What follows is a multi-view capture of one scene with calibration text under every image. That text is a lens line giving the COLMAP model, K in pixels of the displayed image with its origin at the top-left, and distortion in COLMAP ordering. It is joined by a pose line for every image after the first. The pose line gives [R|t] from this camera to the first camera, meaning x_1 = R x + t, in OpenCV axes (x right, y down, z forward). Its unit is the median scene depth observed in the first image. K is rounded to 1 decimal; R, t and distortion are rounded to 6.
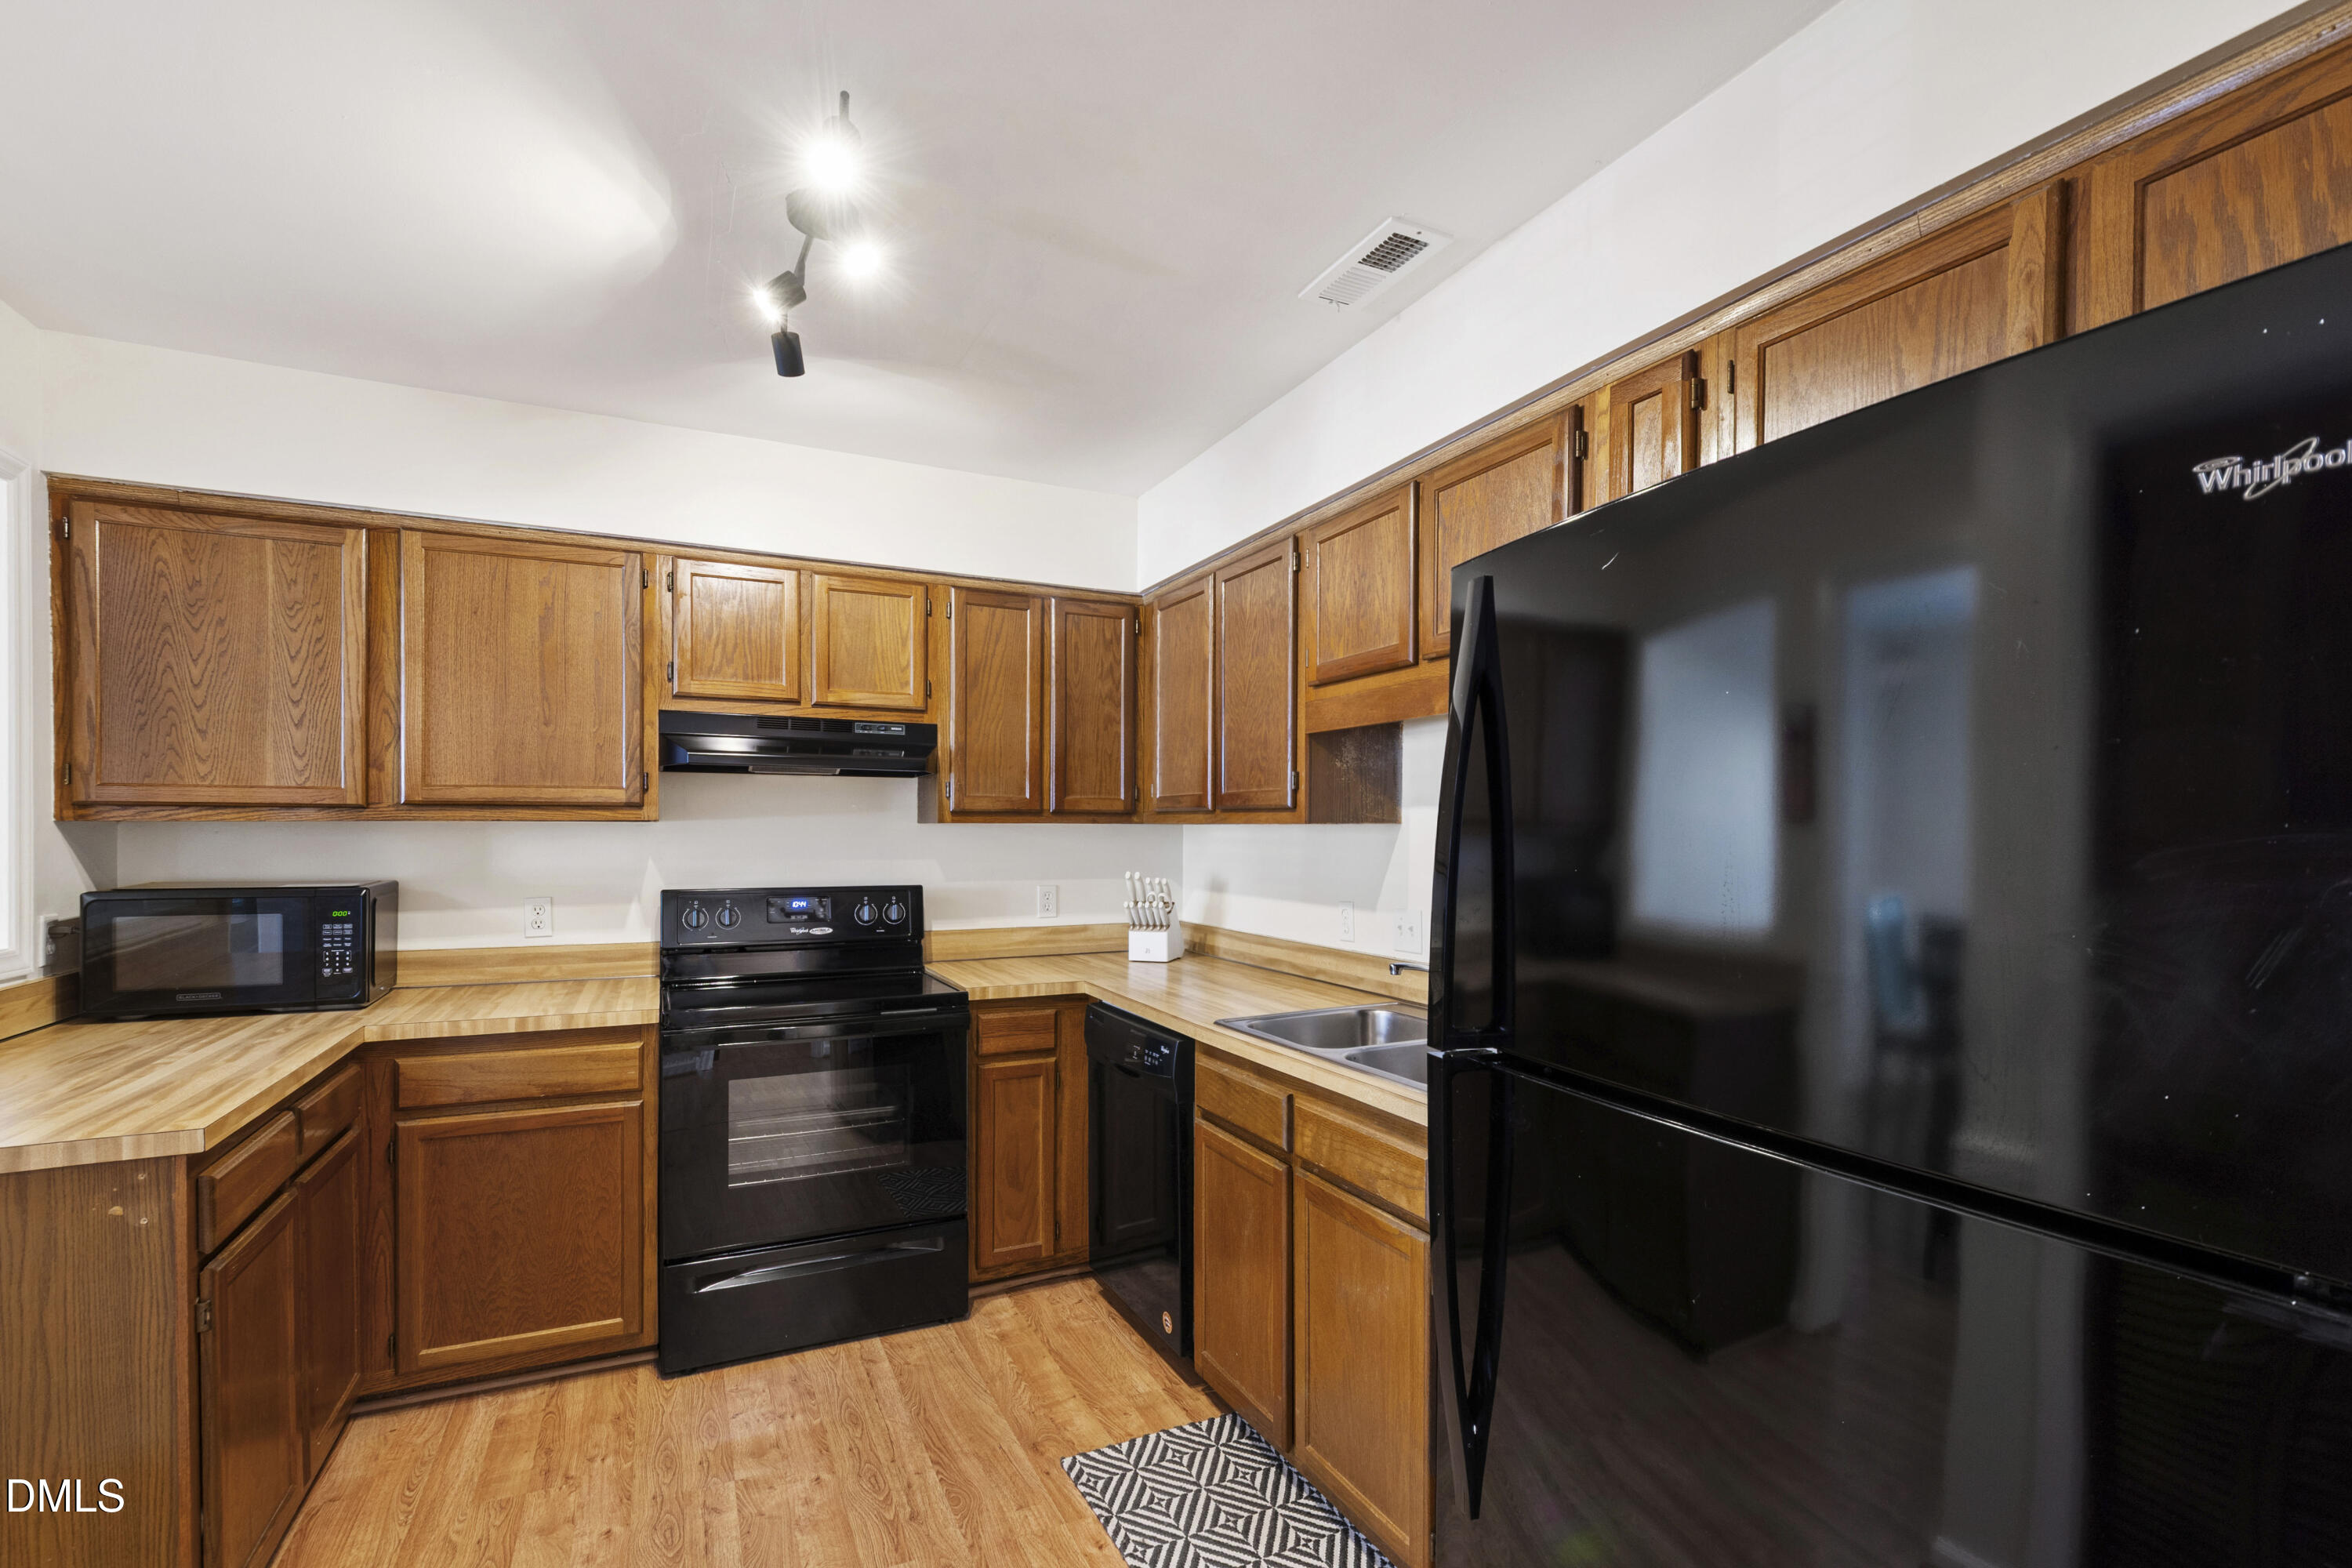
lens RADIAL K [[1044.7, 0, 1195.9], [0, 1044.7, 859.4], [0, 0, 1]] dist [-0.000873, -0.002634]
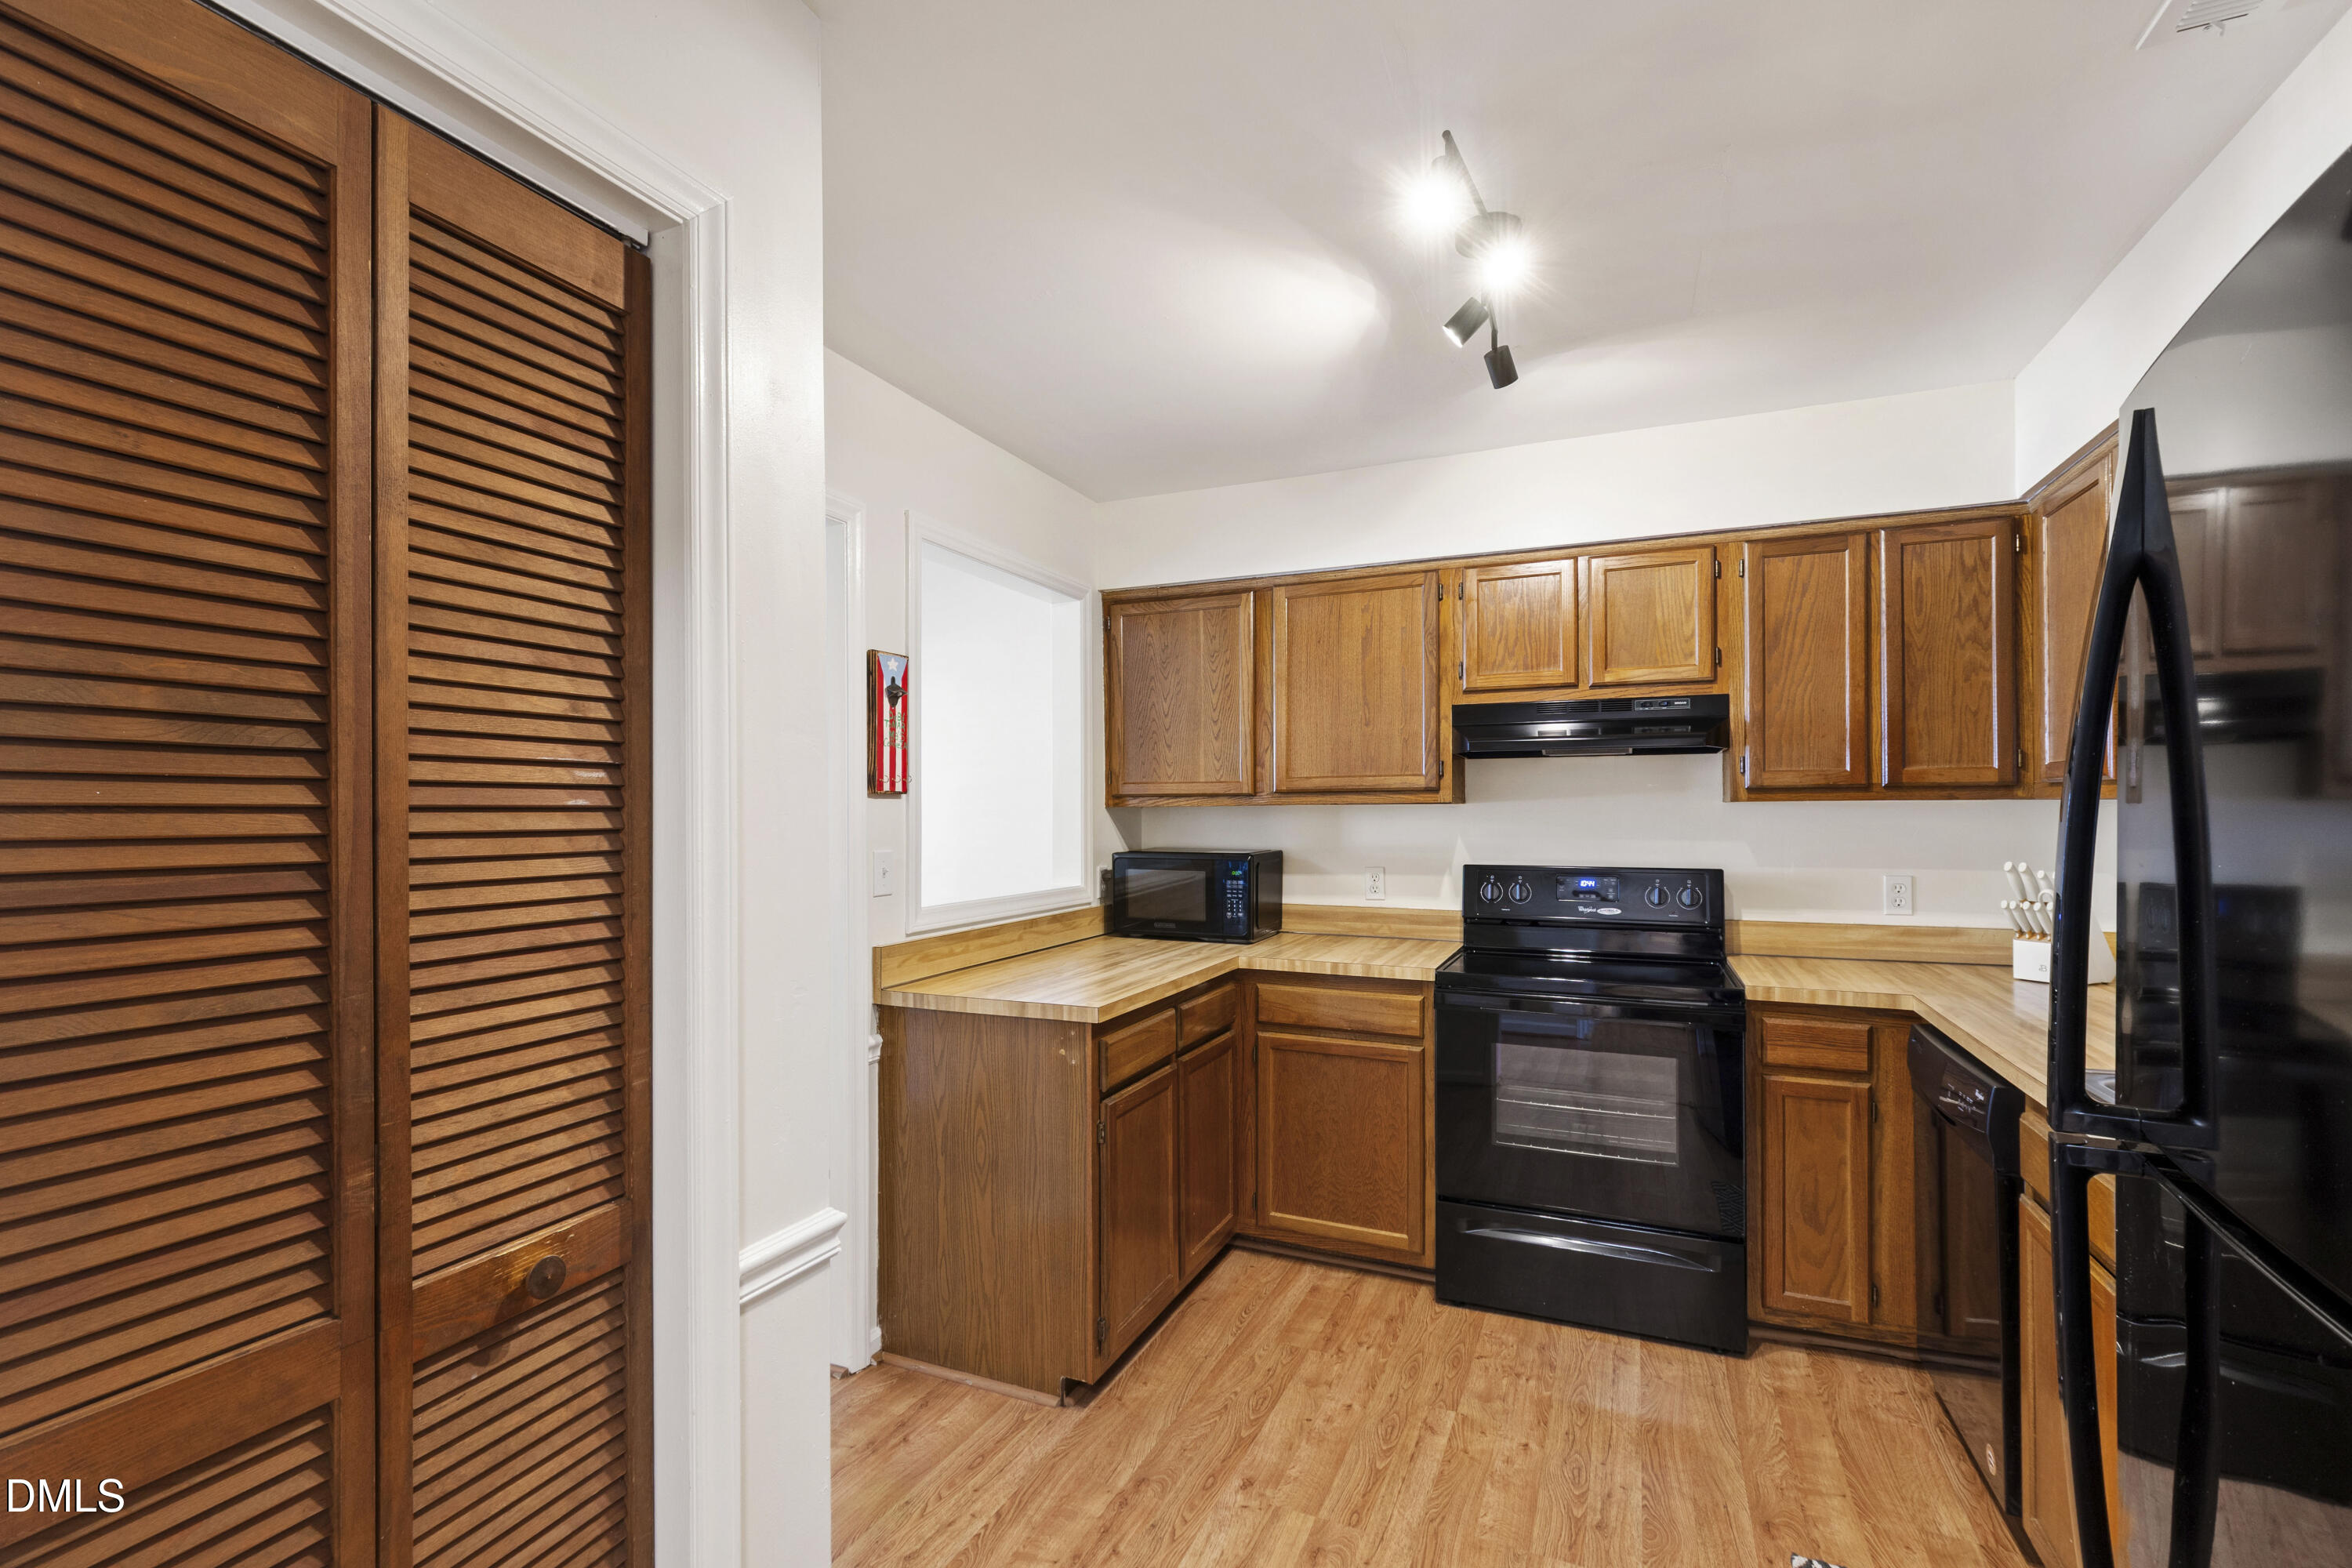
lens RADIAL K [[1044.7, 0, 1200.8], [0, 1044.7, 805.5], [0, 0, 1]] dist [-0.000873, -0.002634]
pose [[0.649680, -0.010413, -0.760136, 0.182739], [-0.015830, 0.999504, -0.027222, 0.001116], [0.760043, 0.029718, 0.649193, 0.066452]]
